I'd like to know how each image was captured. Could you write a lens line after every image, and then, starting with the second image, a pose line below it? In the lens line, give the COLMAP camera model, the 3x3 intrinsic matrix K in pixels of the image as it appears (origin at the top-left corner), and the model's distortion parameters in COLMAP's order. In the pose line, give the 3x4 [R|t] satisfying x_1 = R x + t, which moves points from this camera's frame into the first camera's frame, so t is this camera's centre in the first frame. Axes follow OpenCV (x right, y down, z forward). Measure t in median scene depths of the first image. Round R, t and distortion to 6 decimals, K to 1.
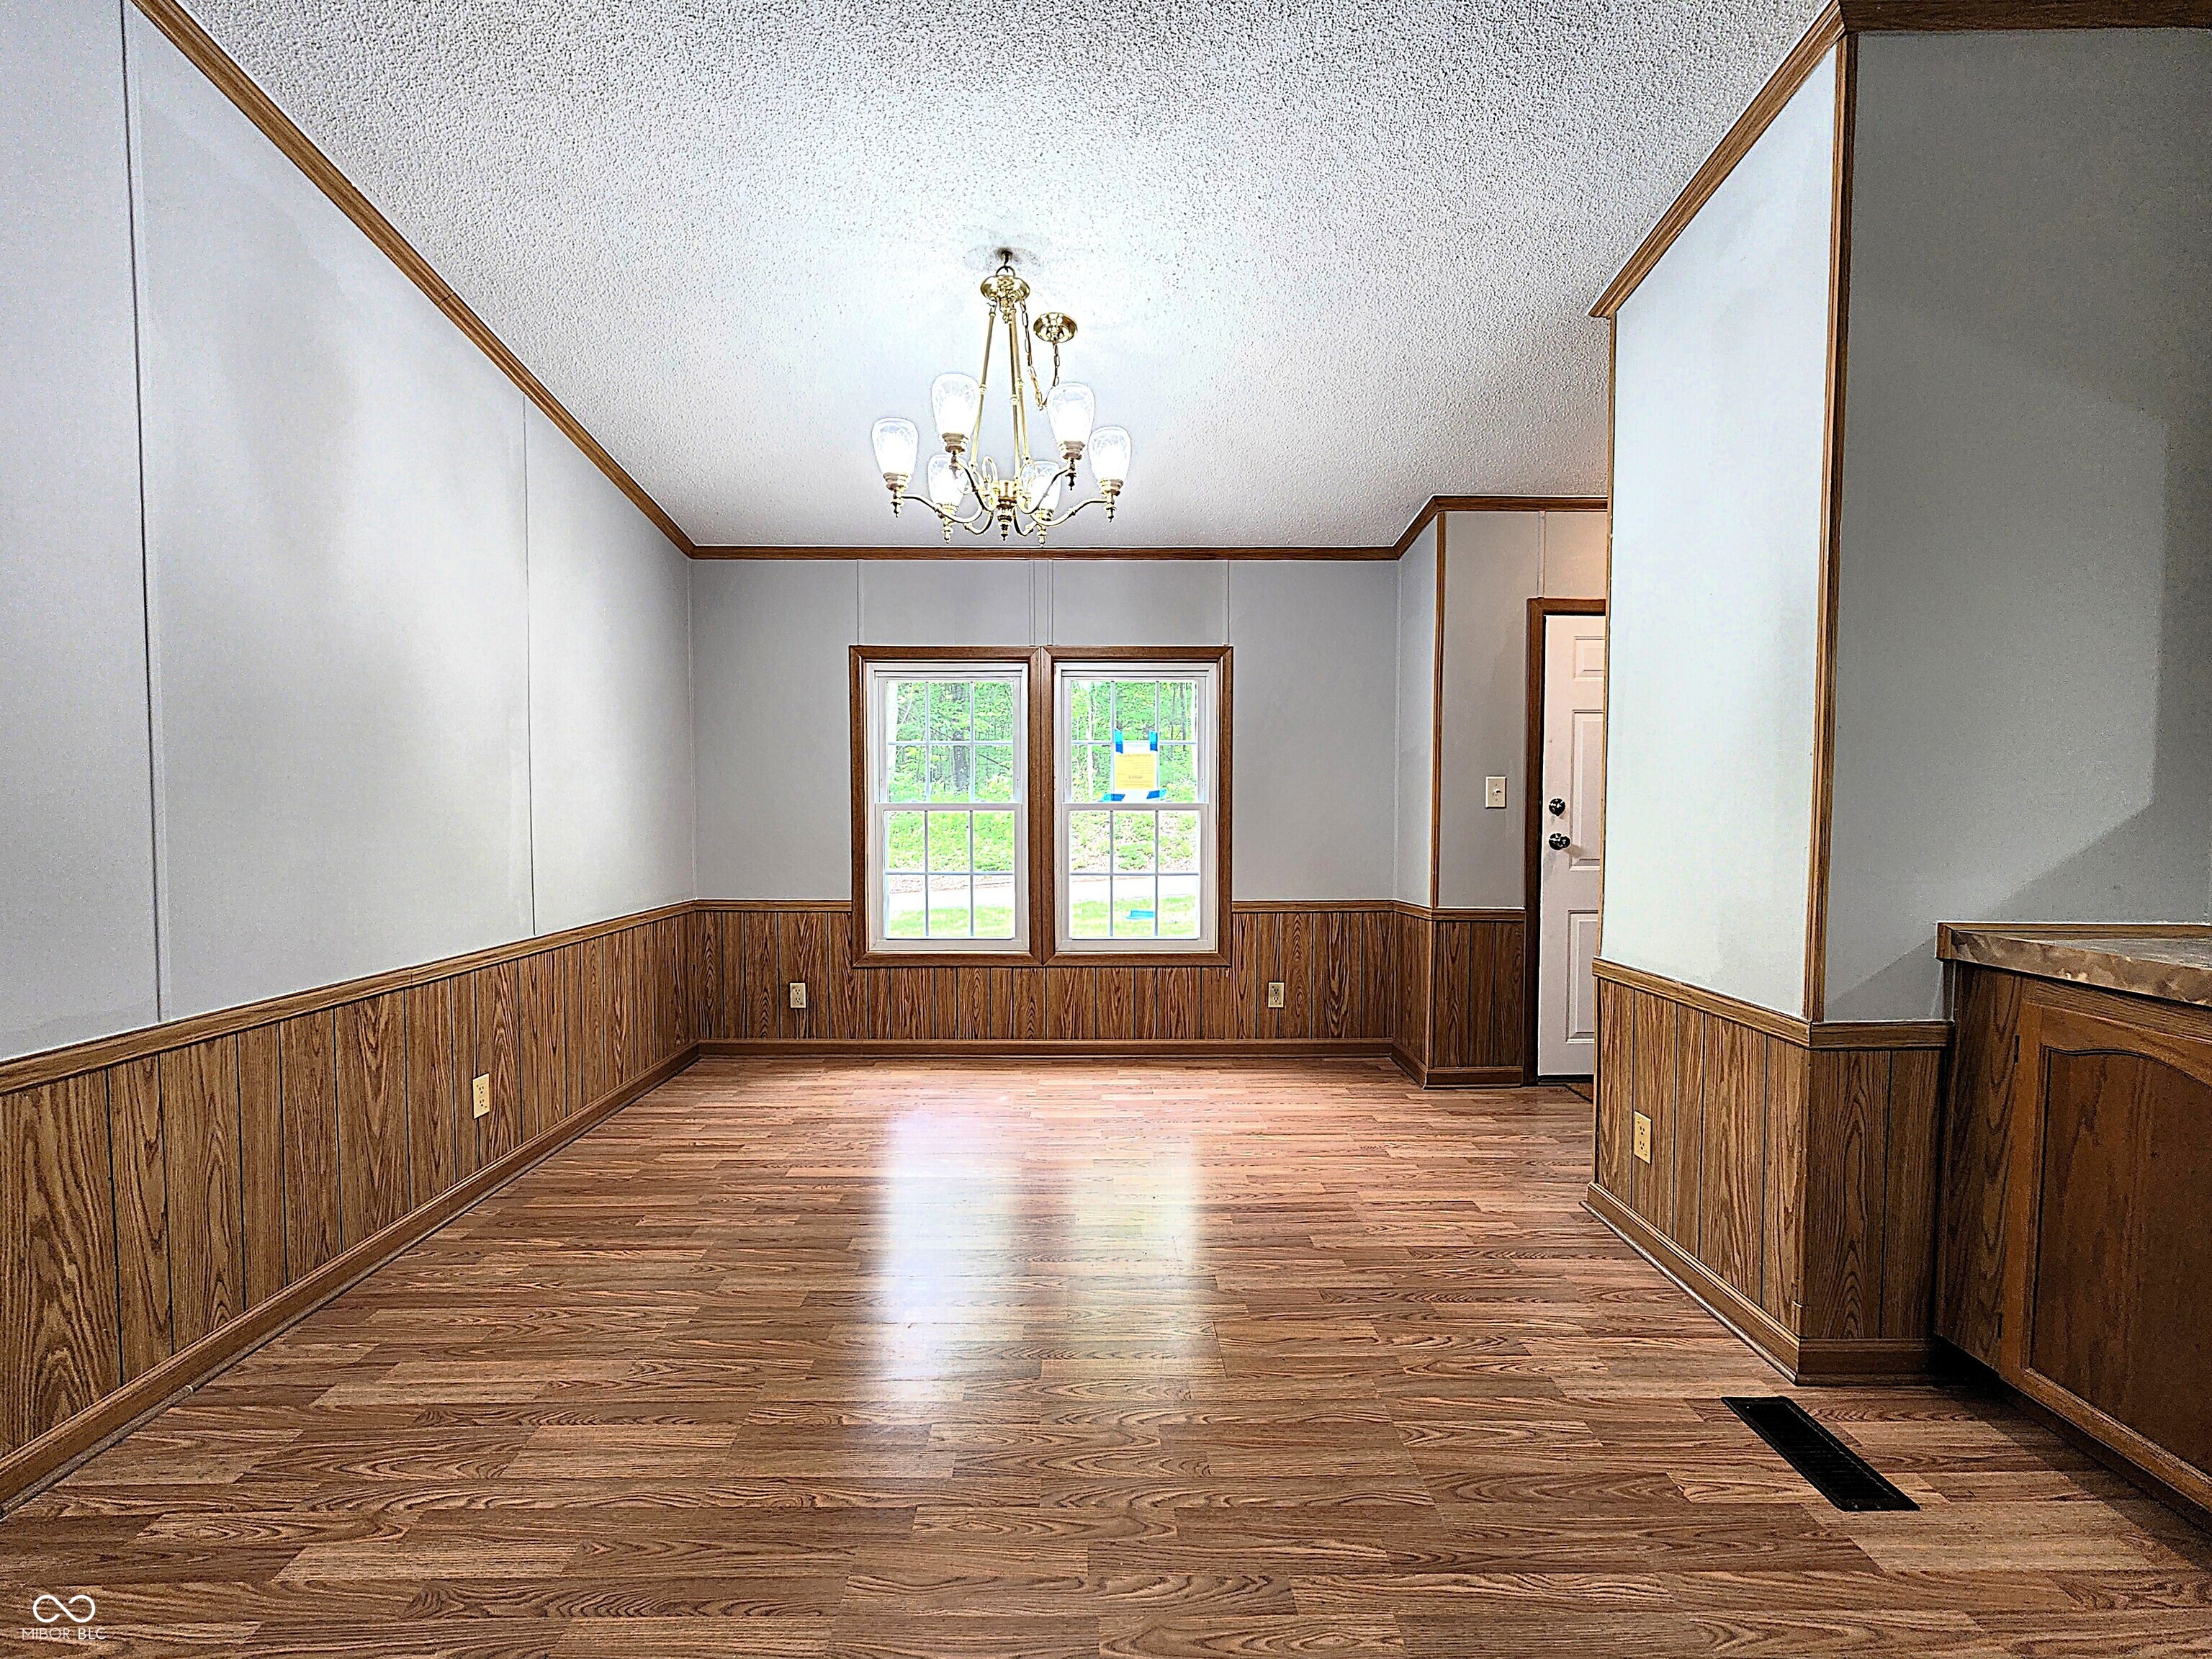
lens RADIAL K [[925.2, 0, 1101.6], [0, 925.2, 847.7], [0, 0, 1]] dist [-0.000888, 0.000374]
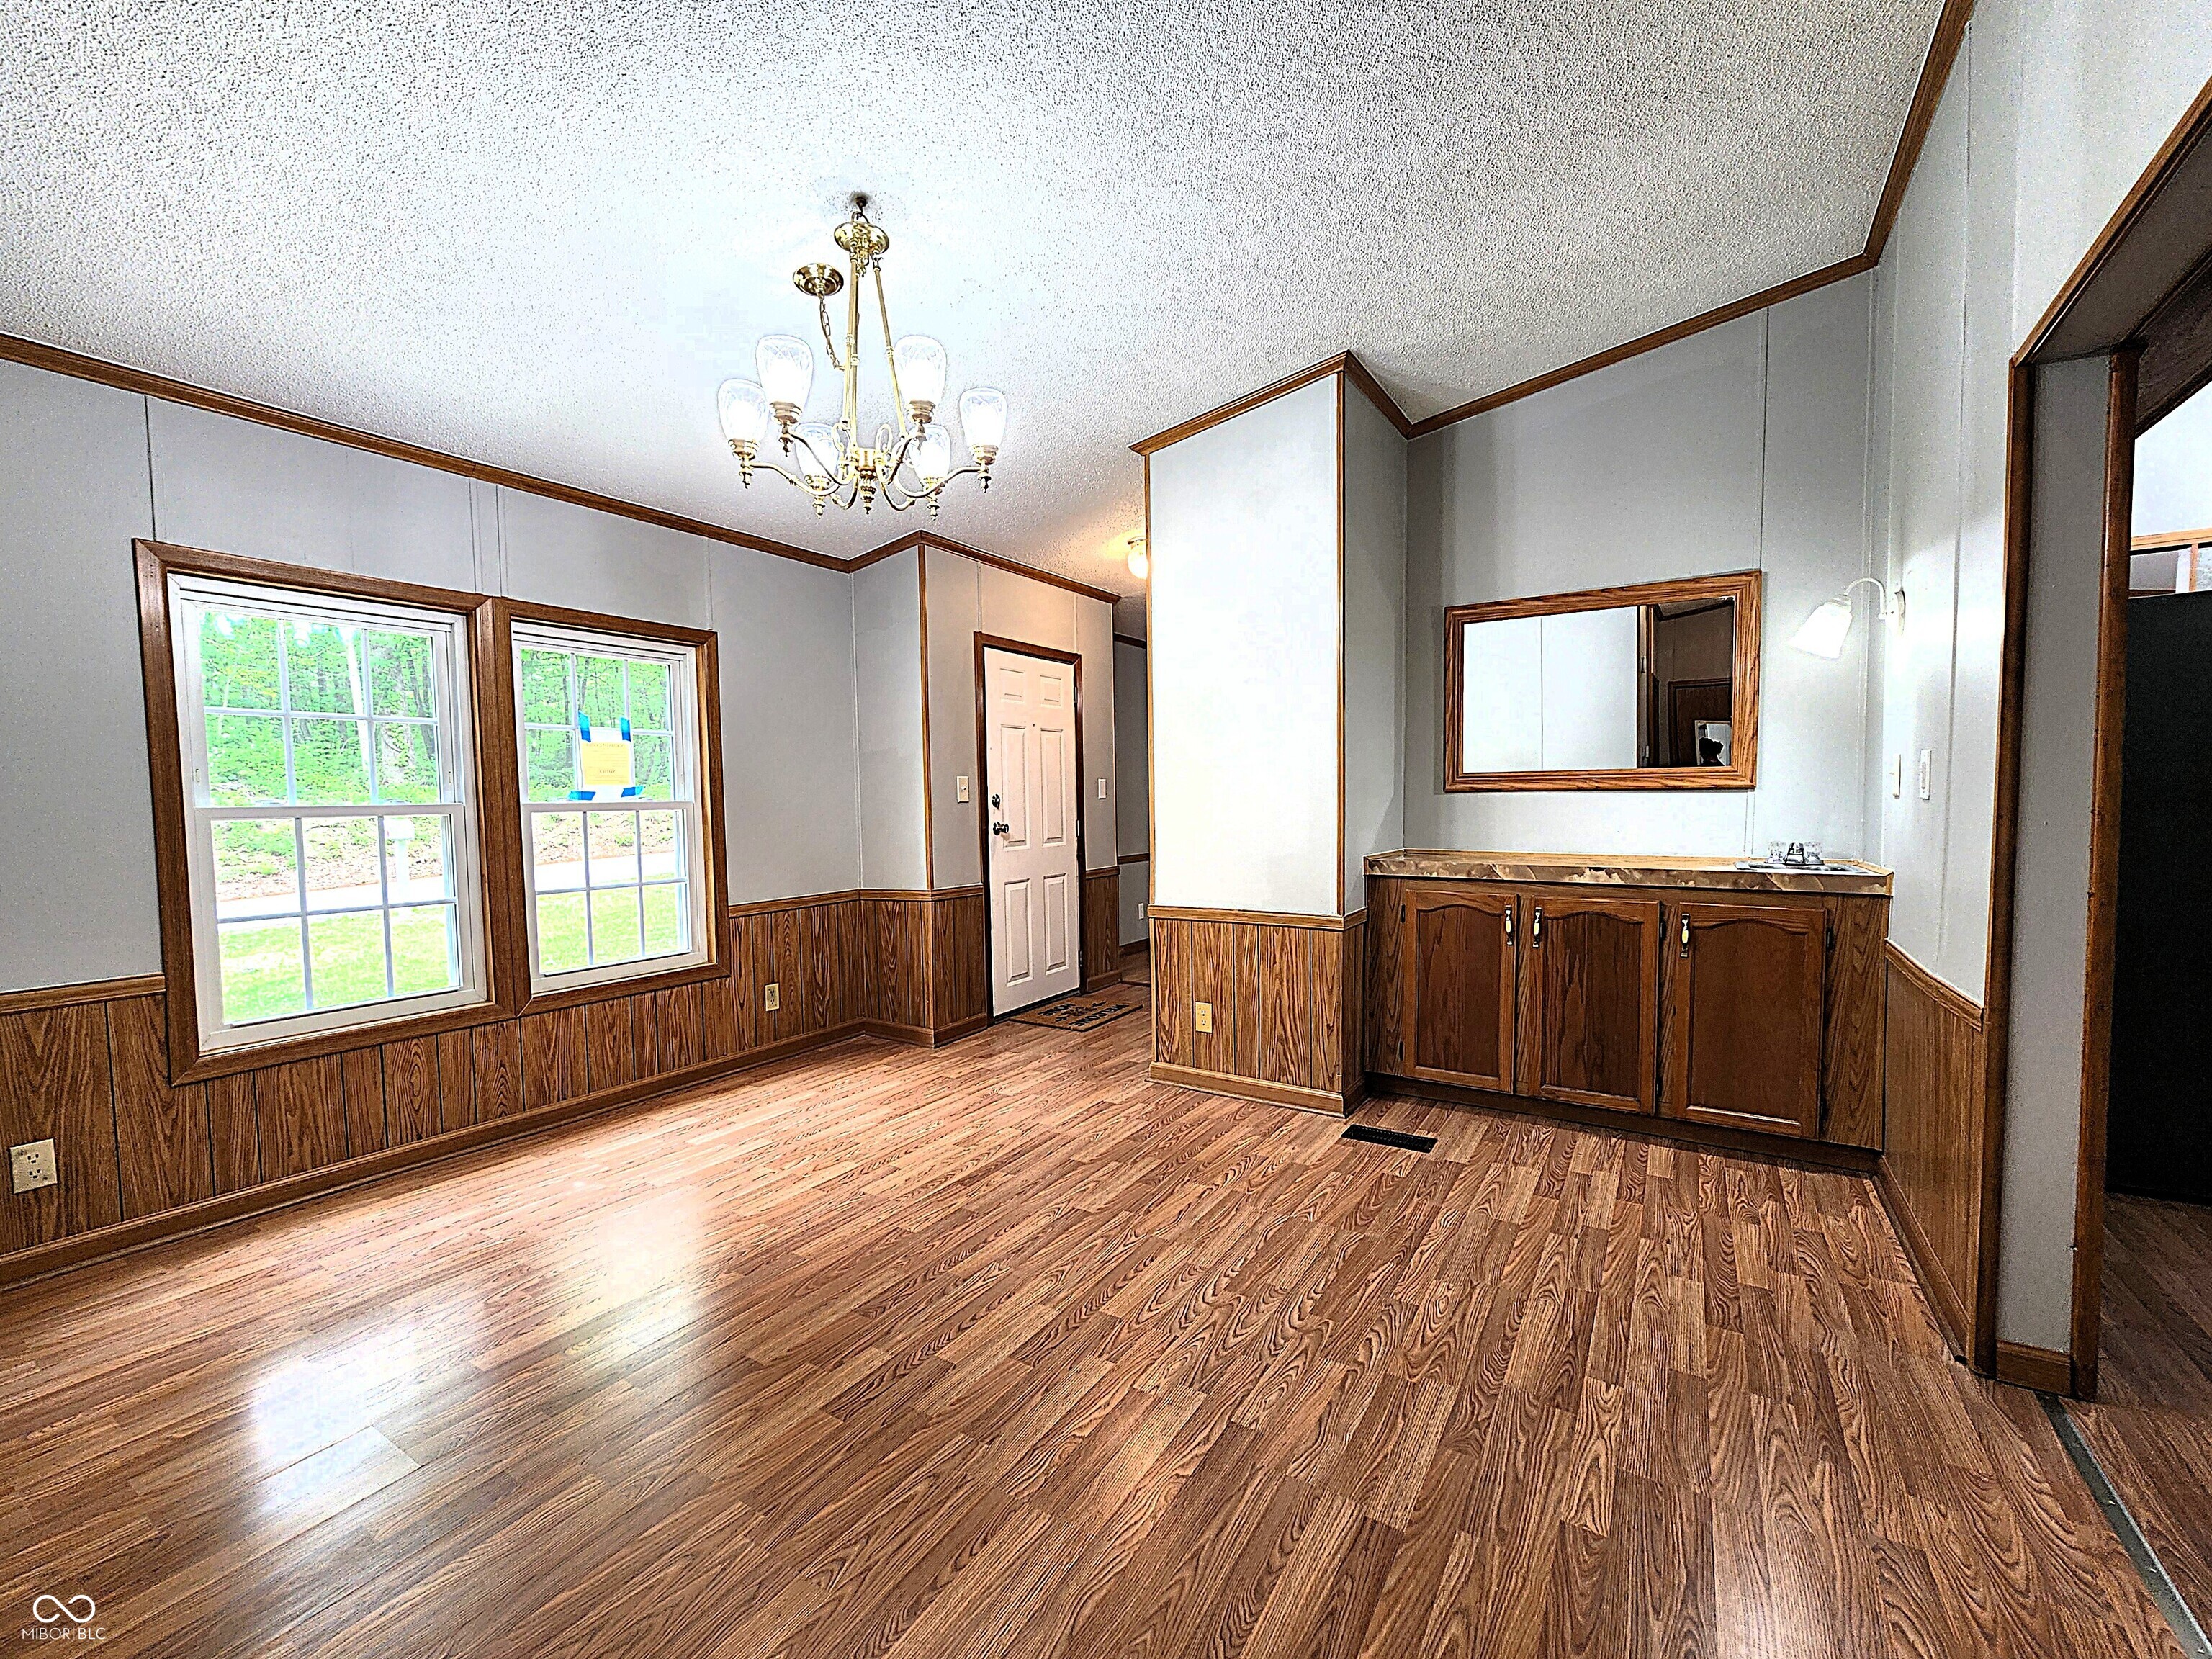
lens RADIAL K [[918.3, 0, 1094.6], [0, 918.3, 848.4], [0, 0, 1]] dist [0.000250, -0.000030]
pose [[0.546984, -0.053966, 0.835402, -0.473614], [0.050763, 0.998222, 0.031246, -0.011553], [-0.835603, 0.025317, 0.548751, 0.200633]]
